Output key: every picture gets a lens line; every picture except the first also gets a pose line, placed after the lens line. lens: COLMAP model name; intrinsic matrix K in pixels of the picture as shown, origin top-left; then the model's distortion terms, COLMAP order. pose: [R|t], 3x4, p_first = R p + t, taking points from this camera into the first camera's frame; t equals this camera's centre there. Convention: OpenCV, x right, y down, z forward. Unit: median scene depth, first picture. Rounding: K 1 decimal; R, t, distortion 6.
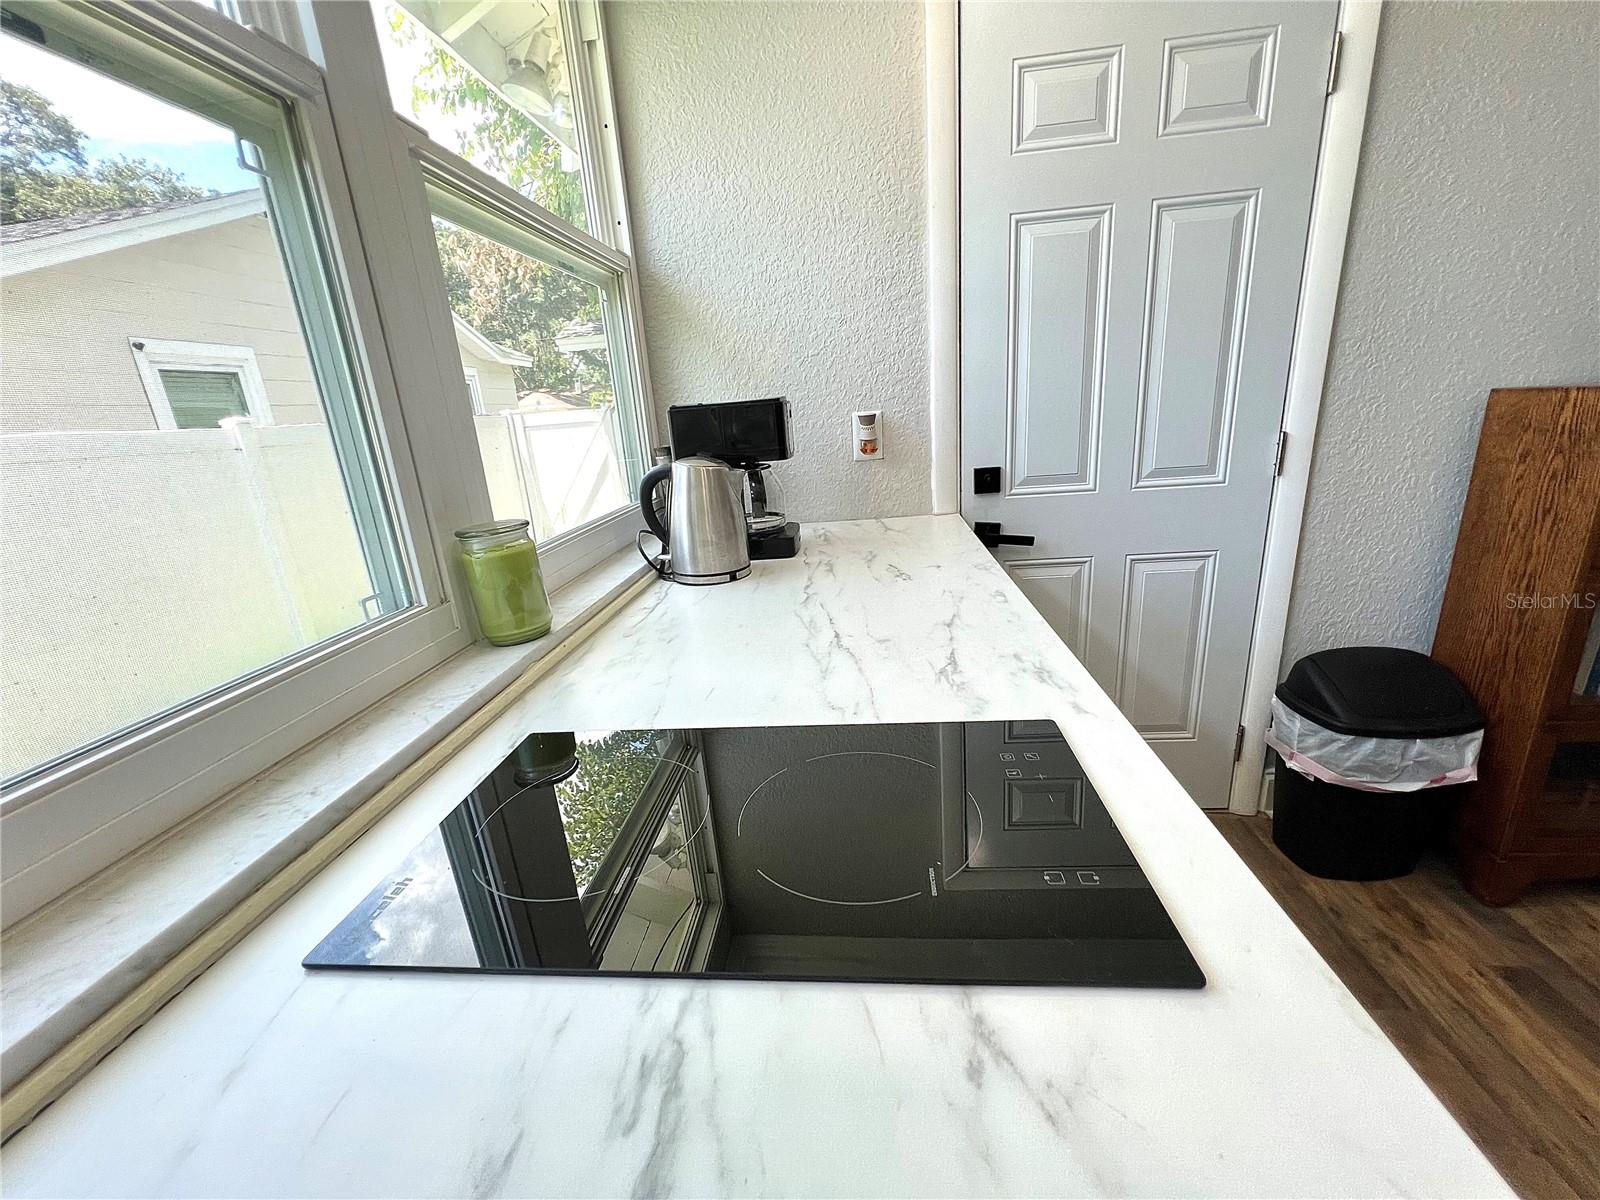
lens RADIAL K [[643.3, 0, 795.2], [0, 643.3, 597.1], [0, 0, 1]] dist [-0.004071, 0.000199]
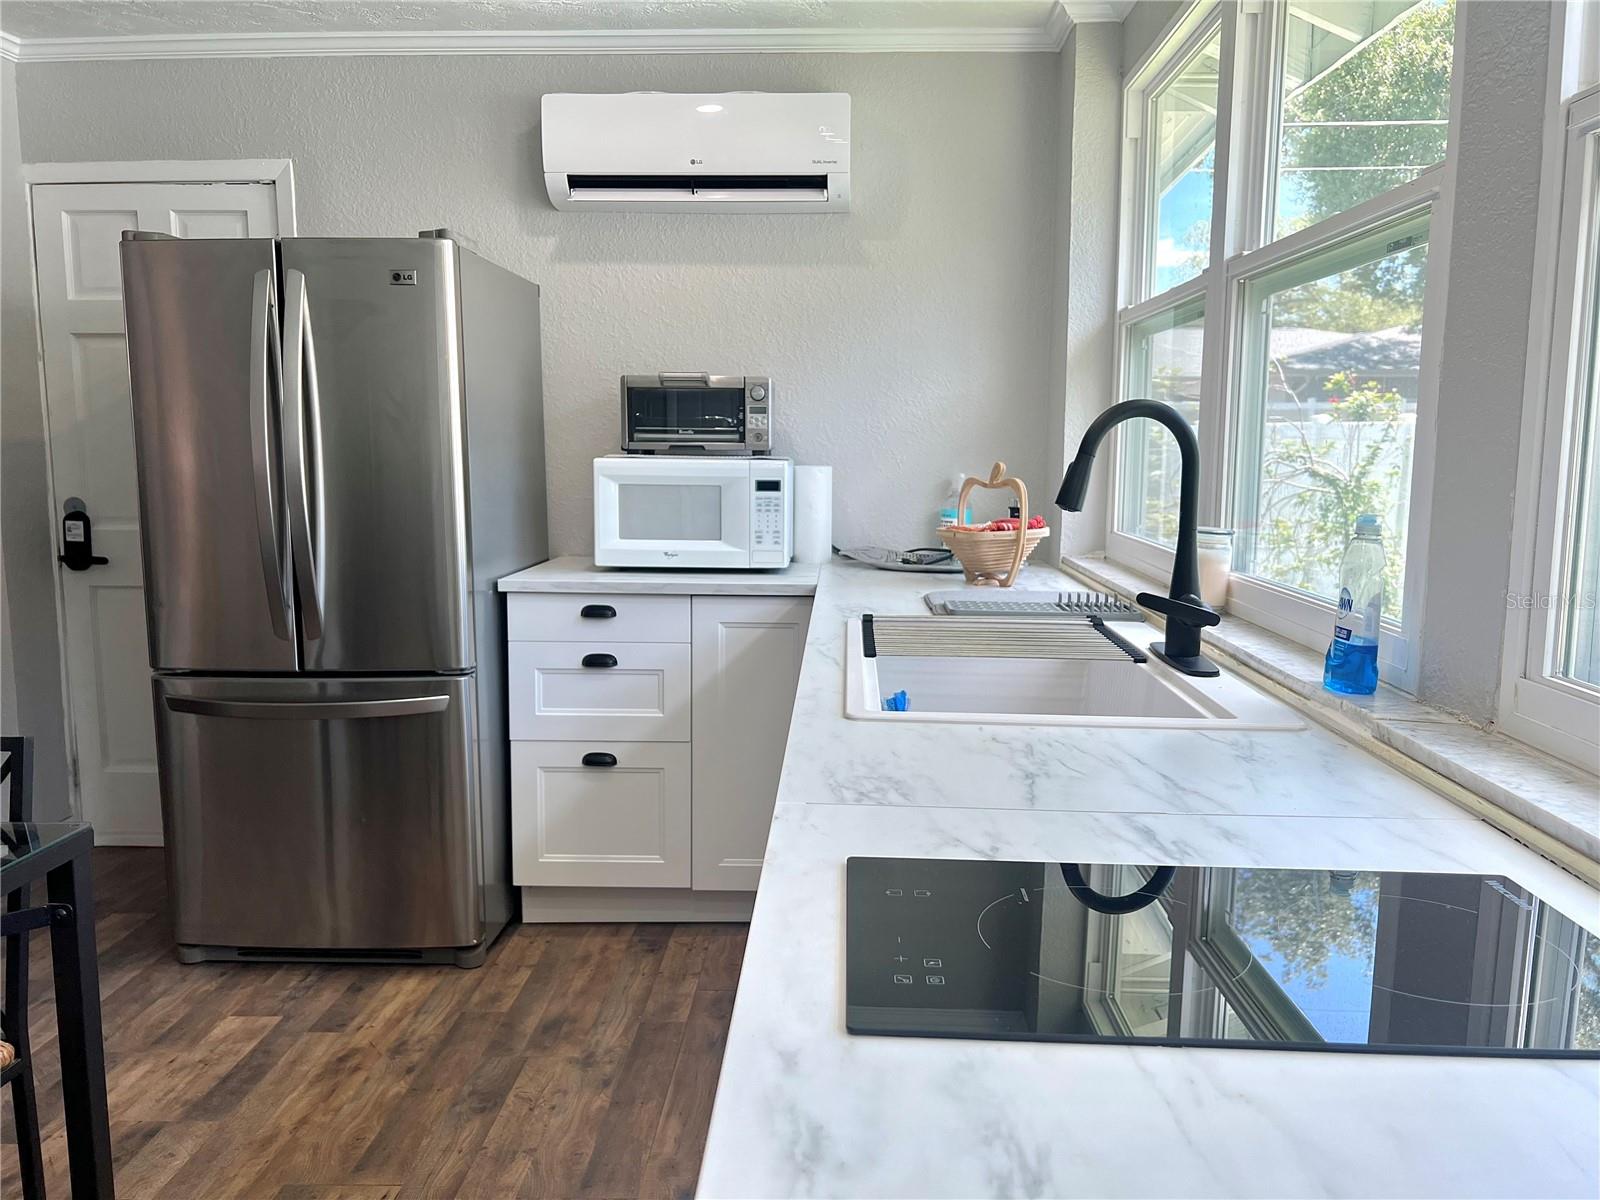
lens RADIAL K [[1210.9, 0, 800.0], [0, 1210.9, 600.0], [0, 0, 1]] dist [0.086322, -0.094884]
pose [[-0.995551, 0.077975, -0.052896, 0.230879], [0.049278, 0.909369, 0.413061, -0.324148], [0.080311, 0.408617, -0.909166, 0.916954]]
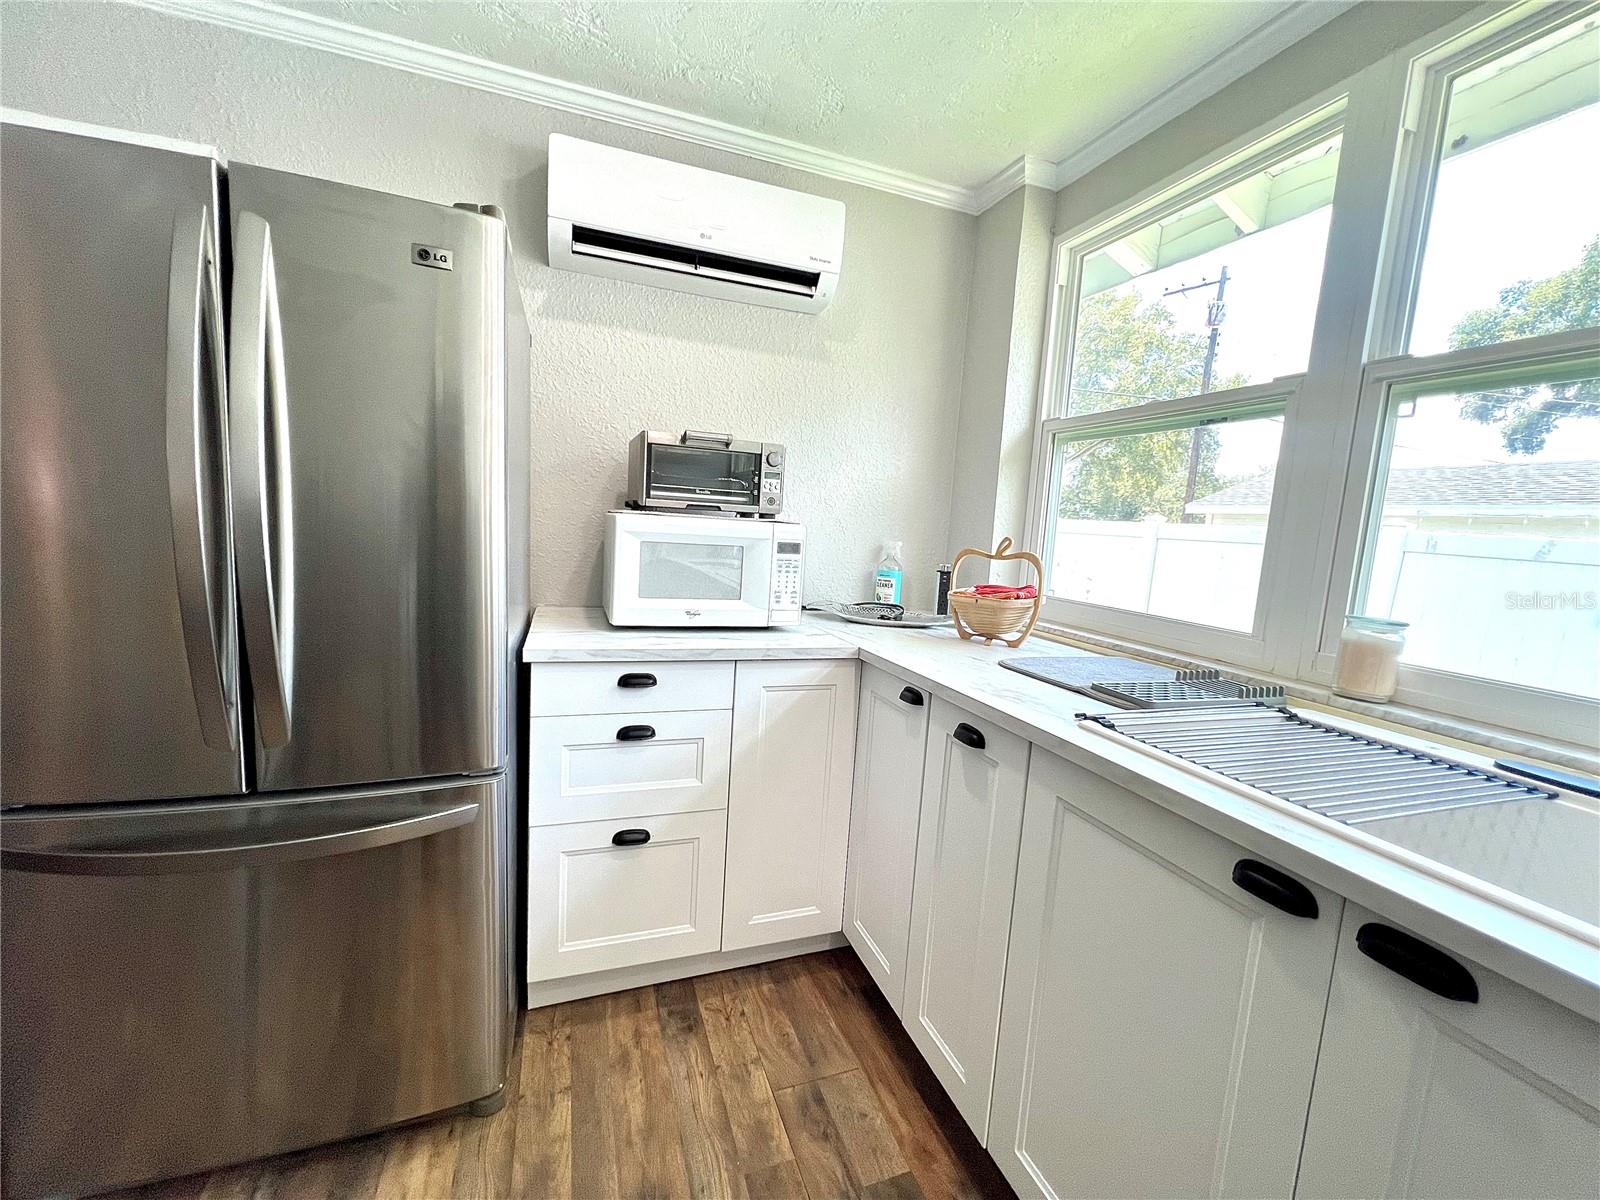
lens RADIAL K [[643.3, 0, 795.2], [0, 643.3, 597.1], [0, 0, 1]] dist [-0.004071, 0.000199]
pose [[-0.904919, 0.071746, -0.419492, 0.732301], [-0.113564, 0.909238, 0.400487, 0.036960], [0.410151, 0.410048, -0.814639, -0.303137]]
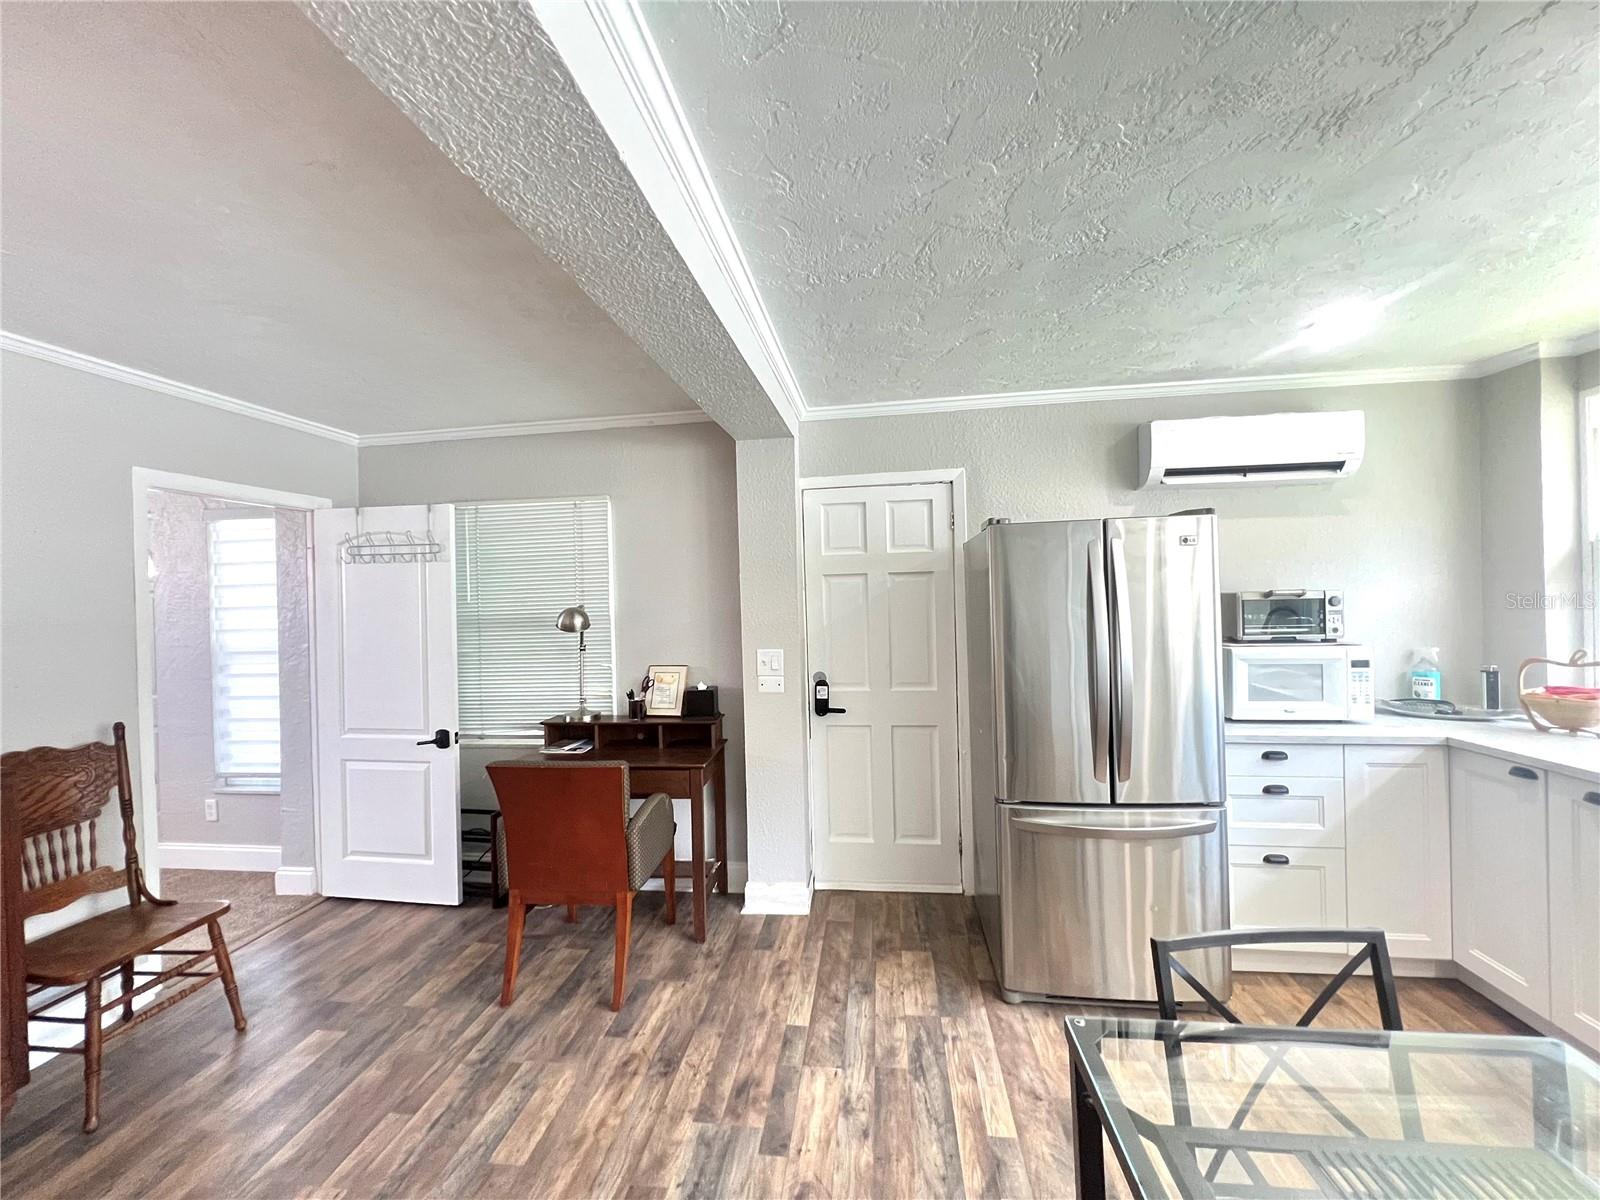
lens RADIAL K [[642.3, 0, 796.4], [0, 642.3, 597.6], [0, 0, 1]] dist [-0.001664, -0.000050]
pose [[-0.994706, 0.098465, 0.029401, 1.804554], [0.102759, 0.951731, 0.289221, -0.443614], [0.000496, 0.290712, -0.956811, 0.337505]]
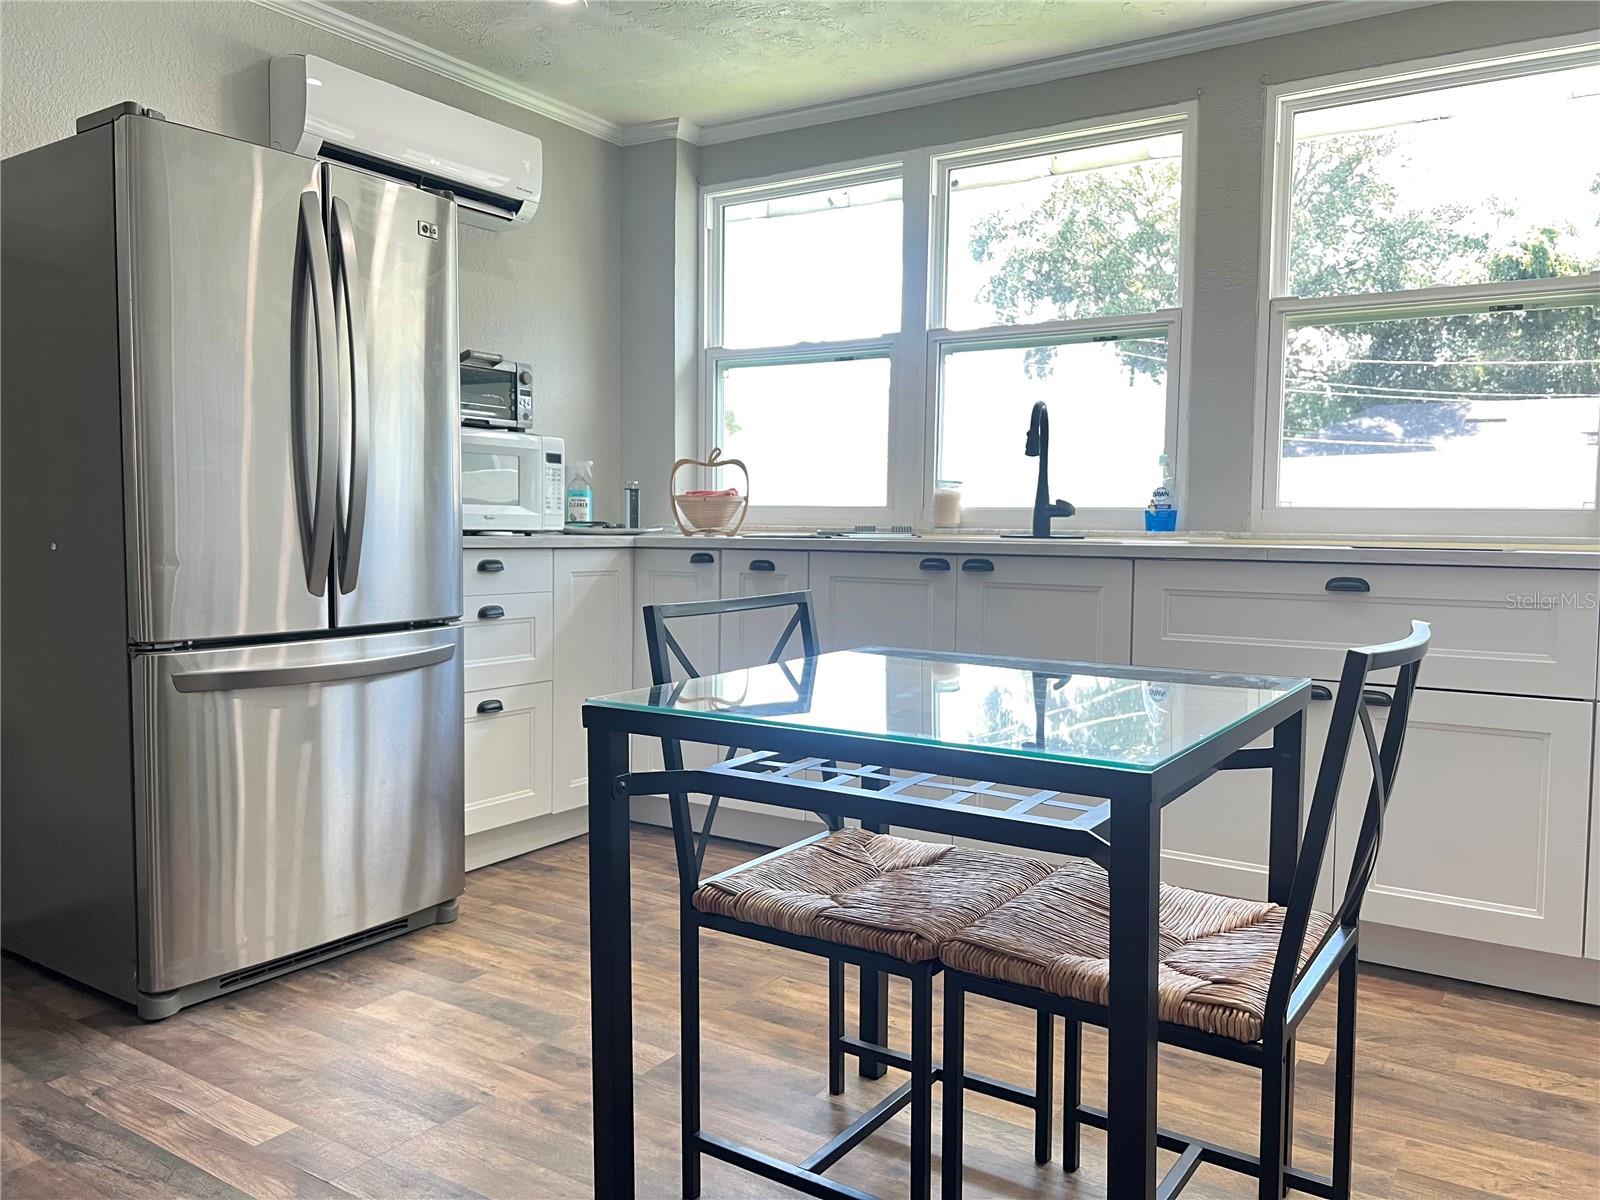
lens RADIAL K [[1203.5, 0, 812.9], [0, 1203.5, 591.1], [0, 0, 1]] dist [0.062907, -0.076227]
pose [[-0.459282, 0.121515, -0.879940, 2.491395], [-0.234946, 0.938704, 0.252260, -0.082642], [0.856657, 0.322597, -0.402580, 0.333241]]
